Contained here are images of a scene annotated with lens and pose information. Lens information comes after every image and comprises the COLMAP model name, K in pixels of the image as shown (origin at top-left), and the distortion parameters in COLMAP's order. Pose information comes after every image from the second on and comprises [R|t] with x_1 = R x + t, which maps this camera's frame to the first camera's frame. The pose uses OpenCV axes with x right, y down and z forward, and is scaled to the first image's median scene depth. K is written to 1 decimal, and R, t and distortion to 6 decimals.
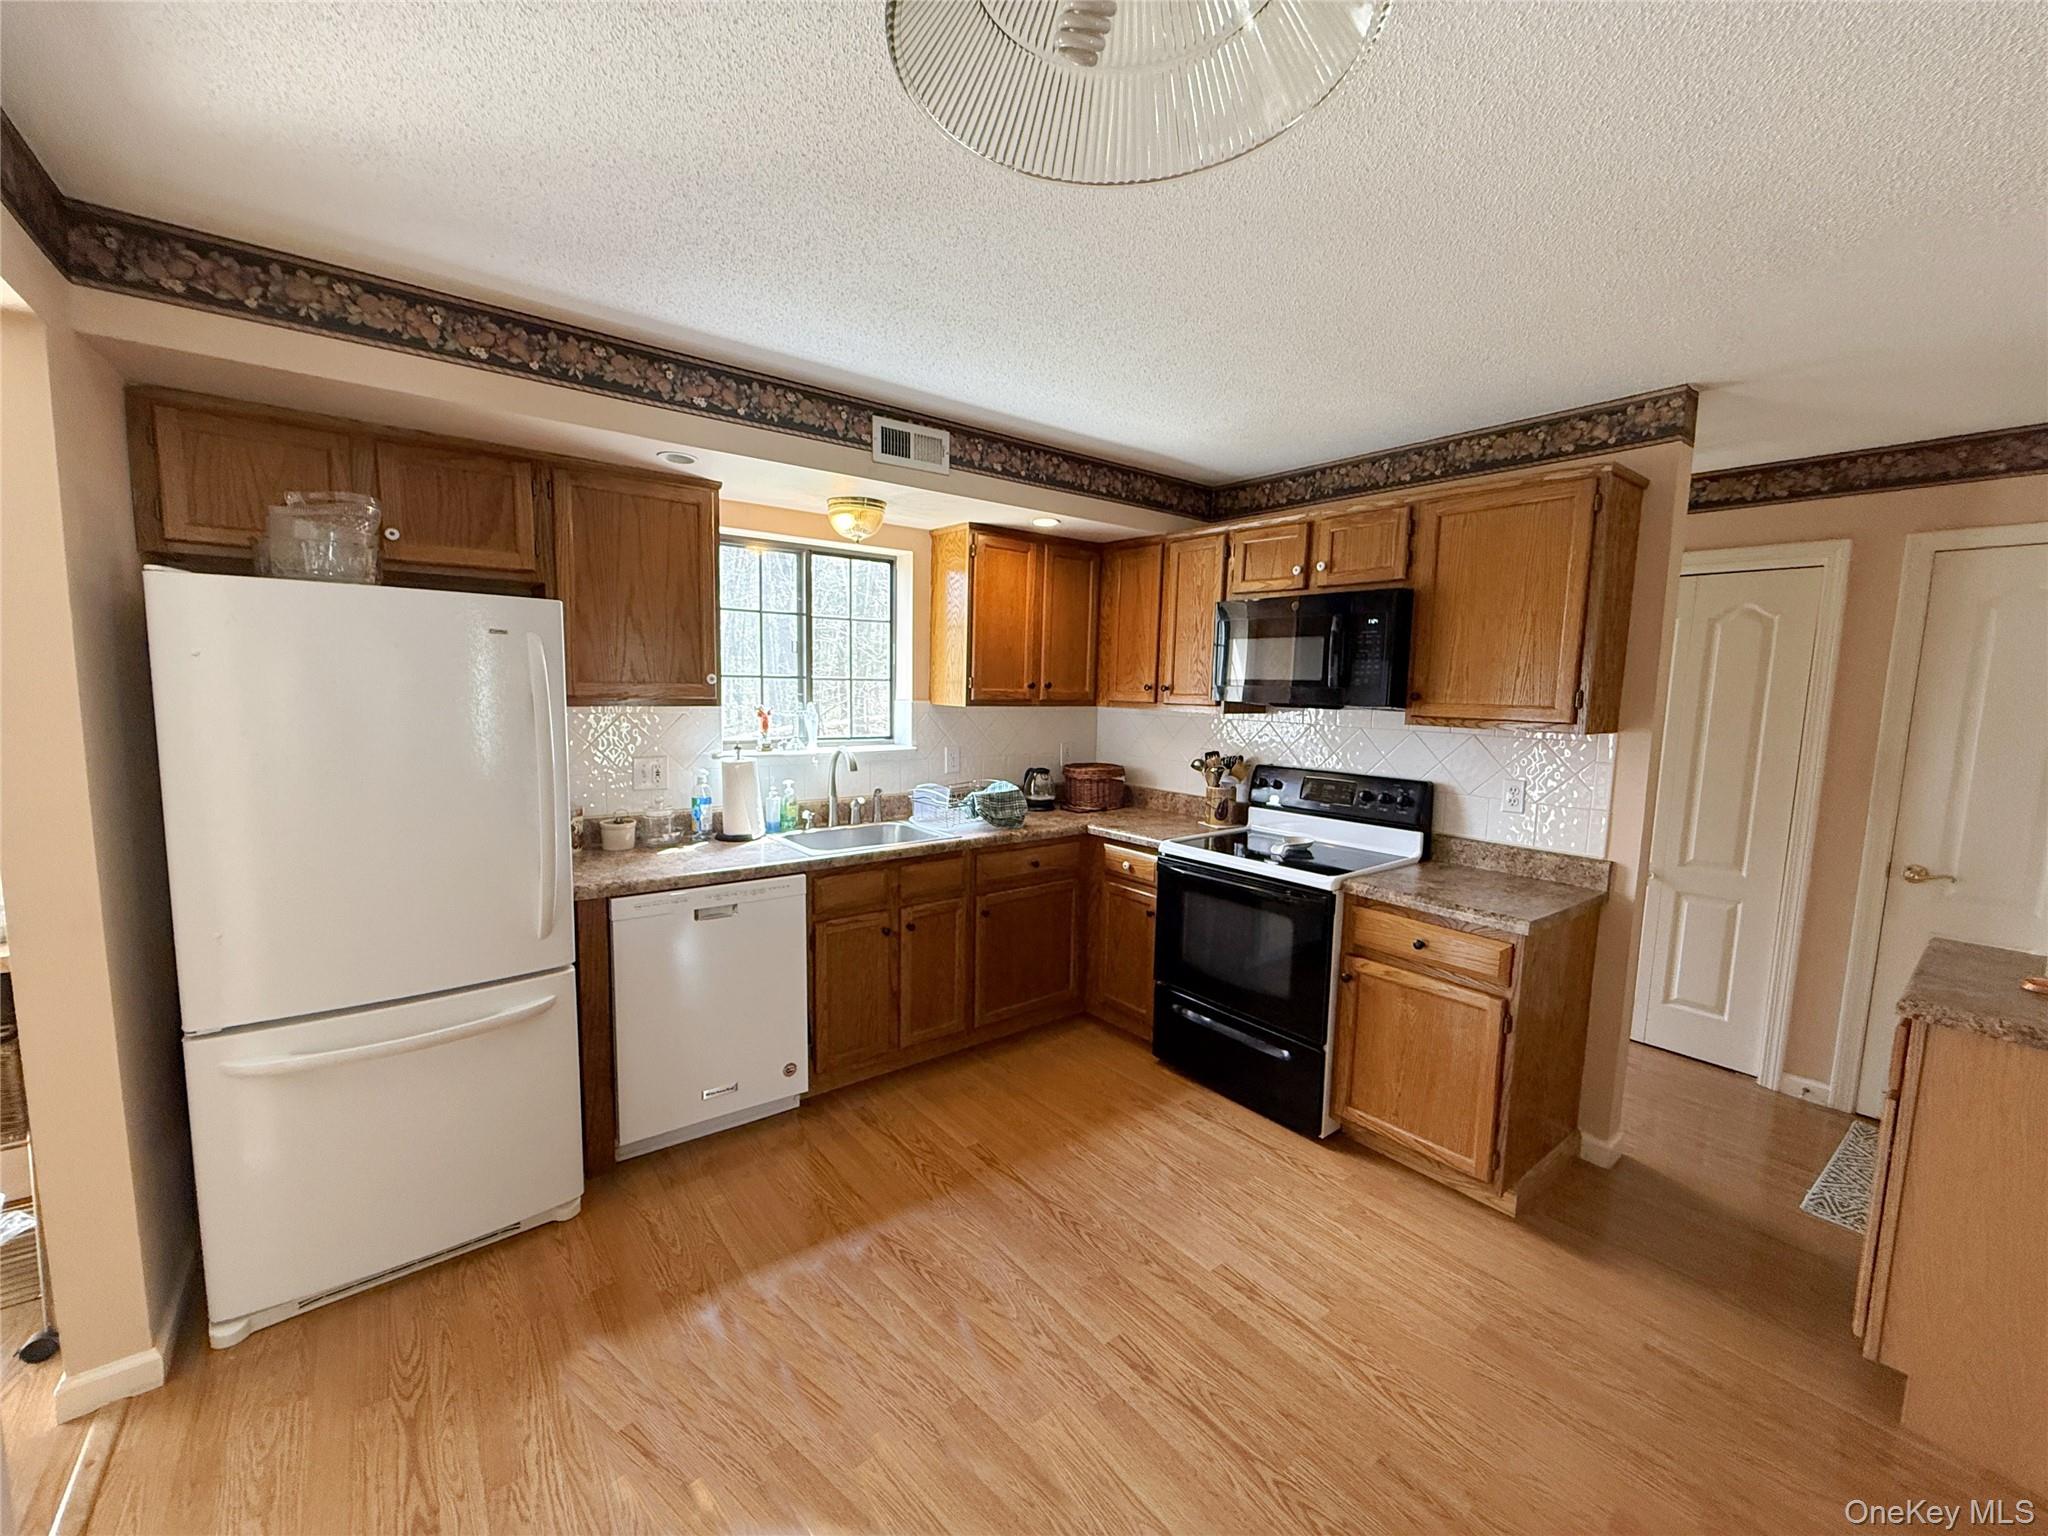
lens RADIAL K [[816.0, 0, 1023.2], [0, 816.0, 770.4], [0, 0, 1]] dist [0.001232, -0.000521]
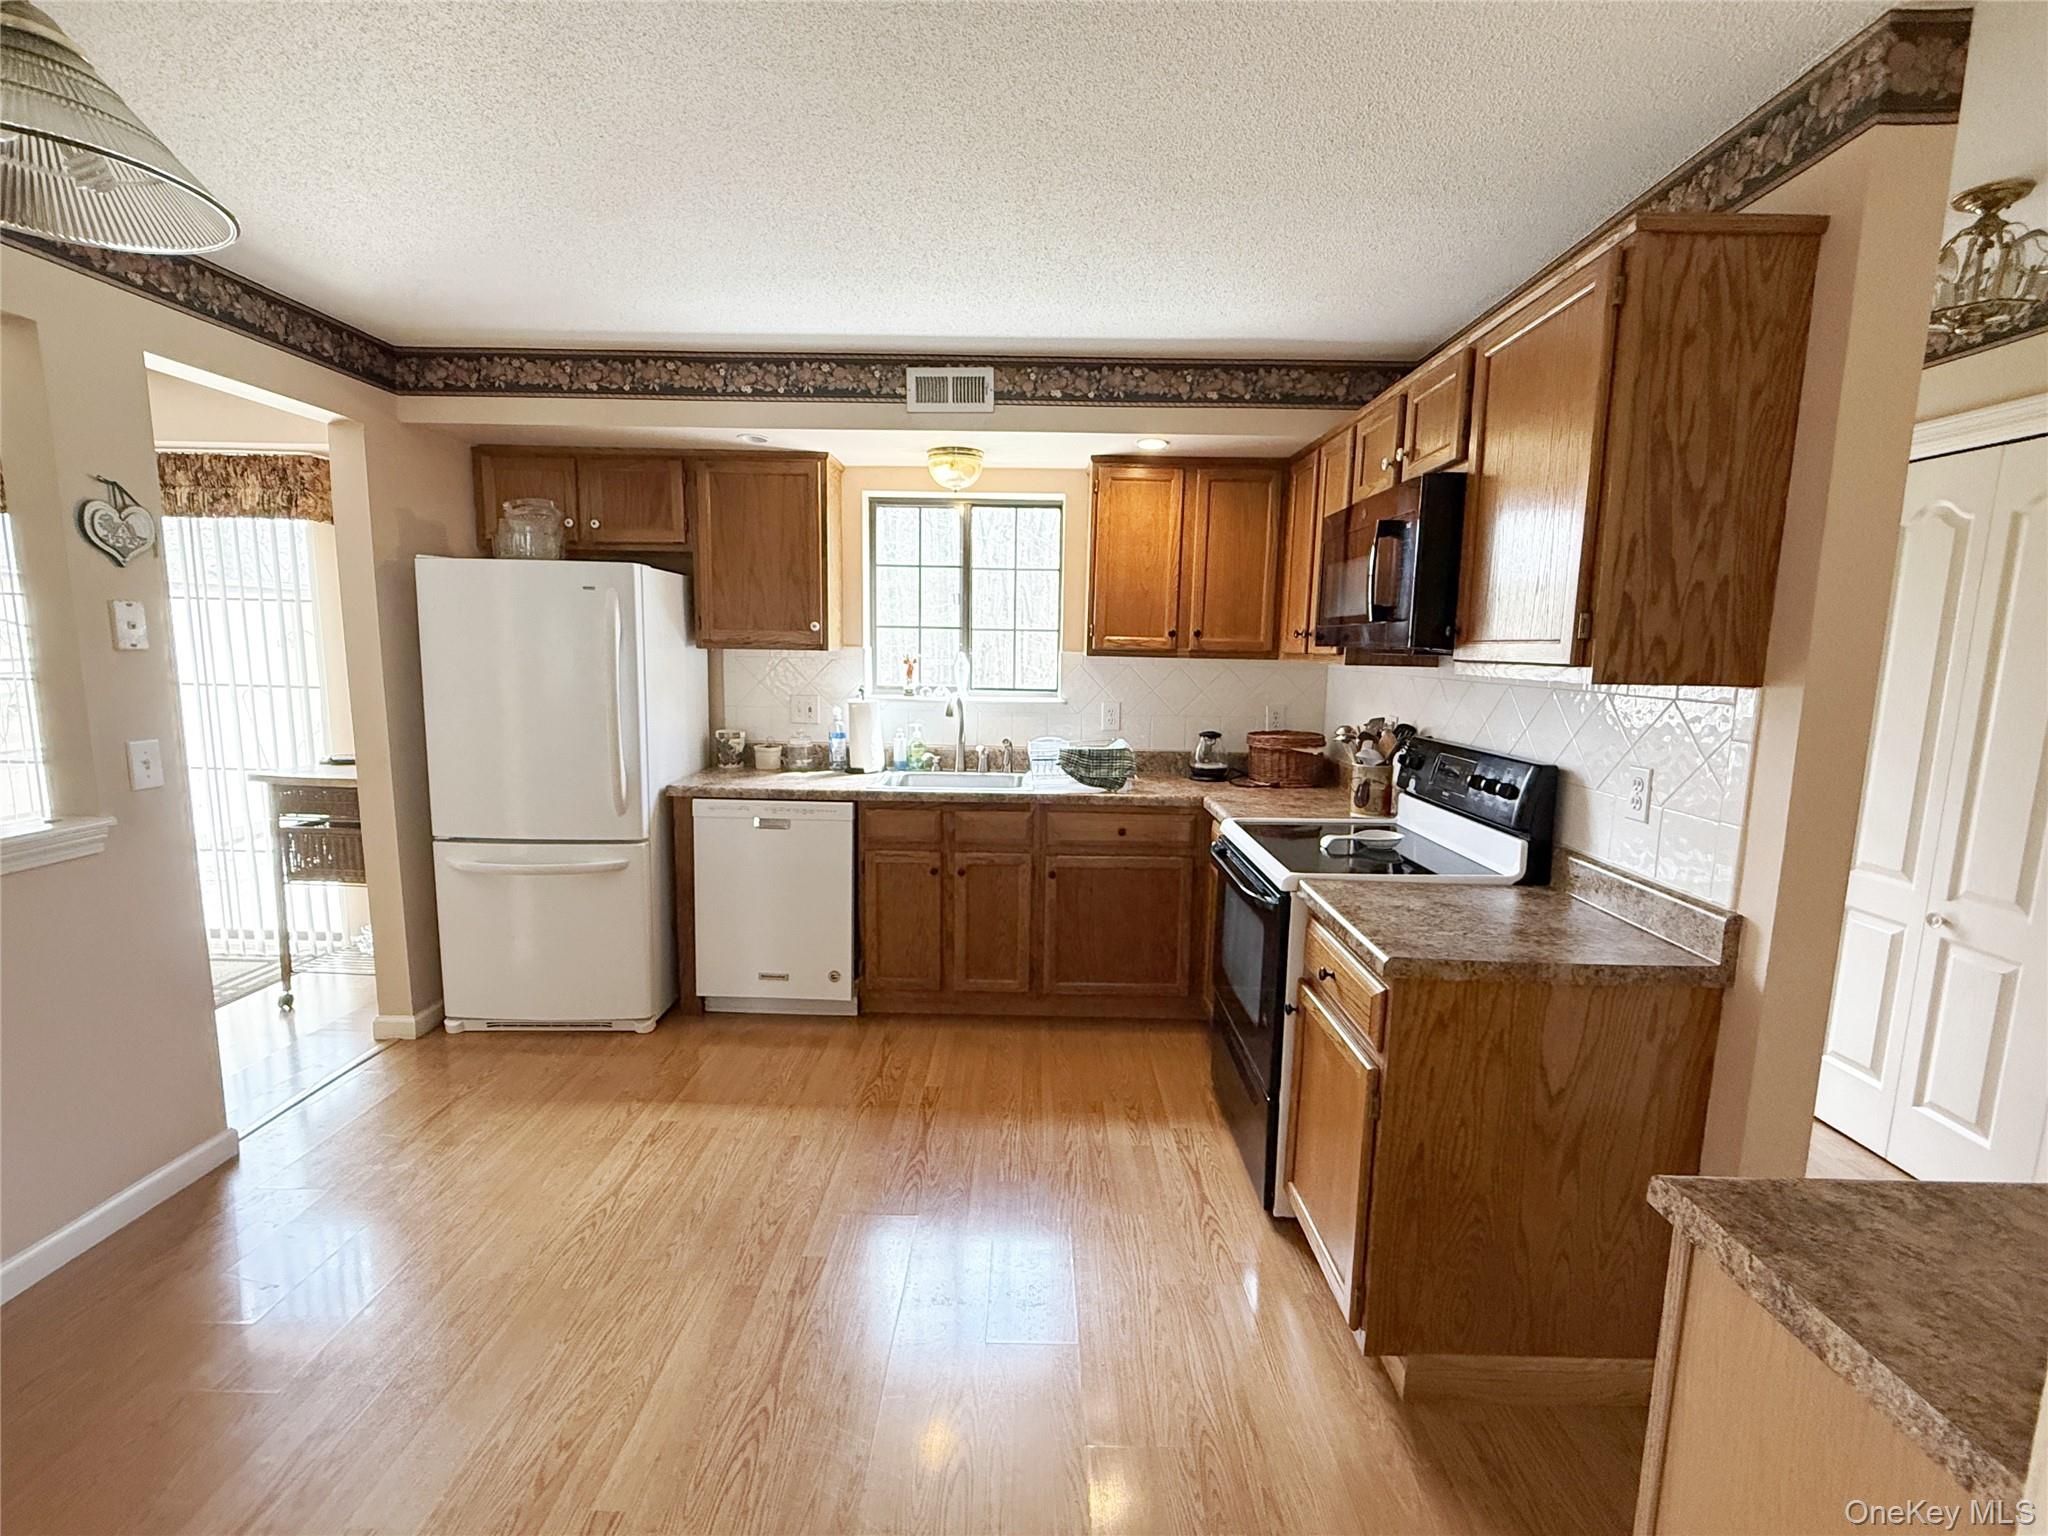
lens RADIAL K [[914.4, 0, 1025.8], [0, 914.4, 771.0], [0, 0, 1]] dist [0.001259, -0.000596]
pose [[0.780266, 0.079405, -0.620387, 0.671573], [-0.069368, 0.996775, 0.040335, 0.018644], [0.621590, 0.011563, 0.783258, 0.180478]]
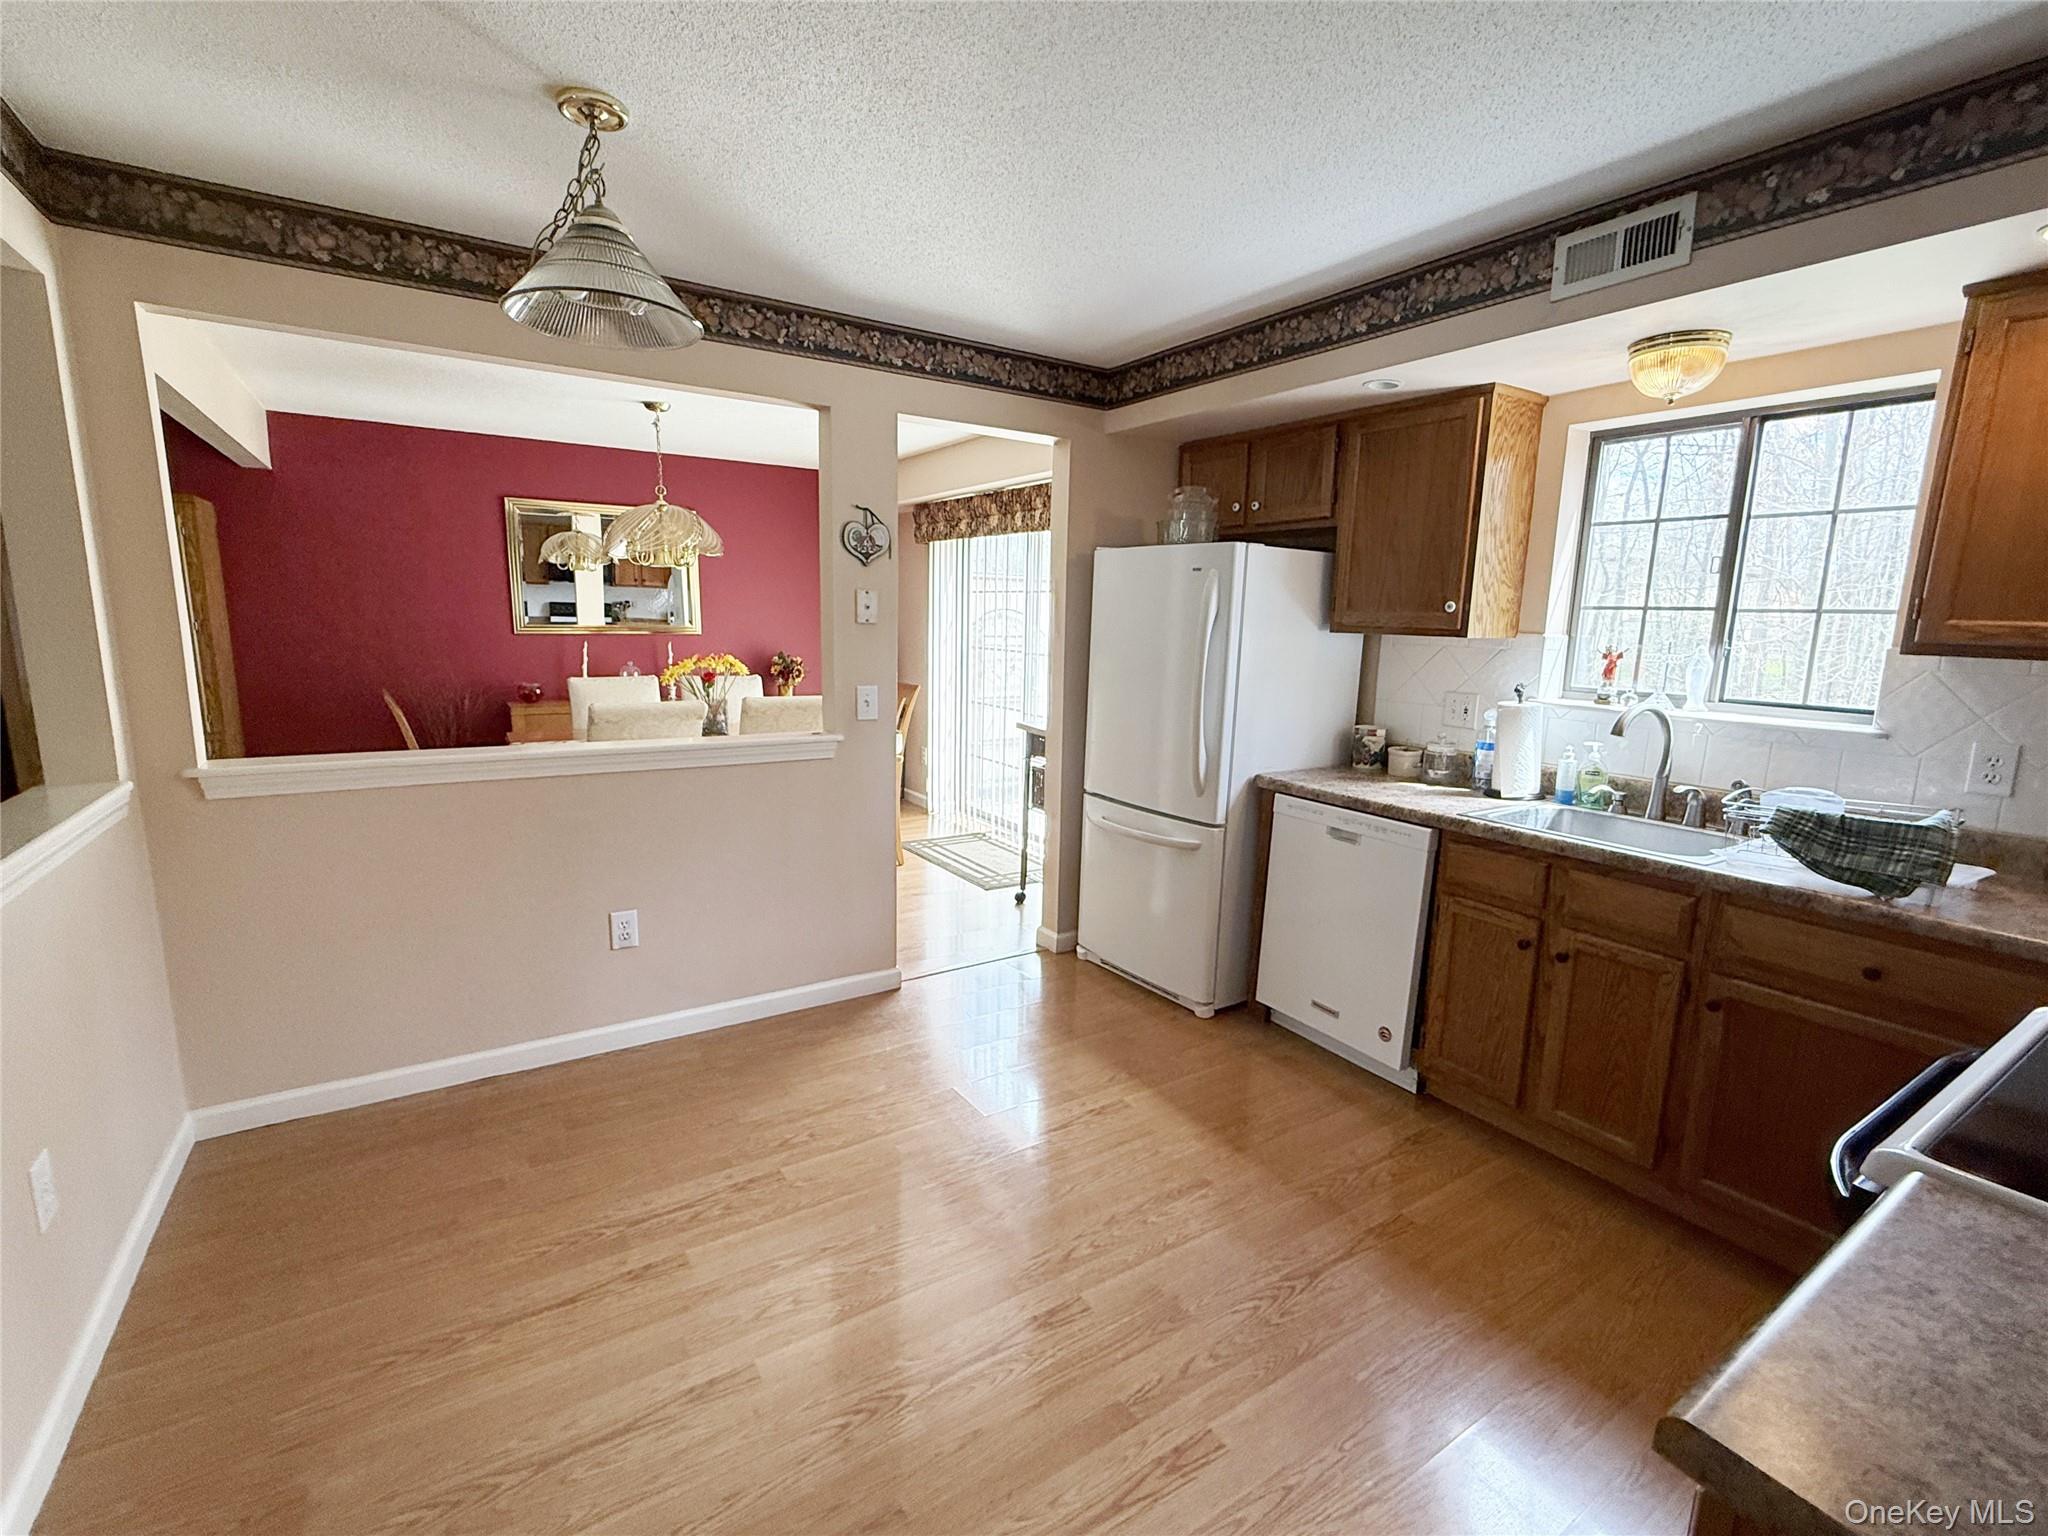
lens RADIAL K [[914.4, 0, 1025.8], [0, 914.4, 771.0], [0, 0, 1]] dist [0.001259, -0.000596]
pose [[-0.085411, 0.144307, -0.985840, 0.715436], [-0.136465, 0.978436, 0.155047, -0.025133], [0.986956, 0.147776, -0.063877, 0.625260]]
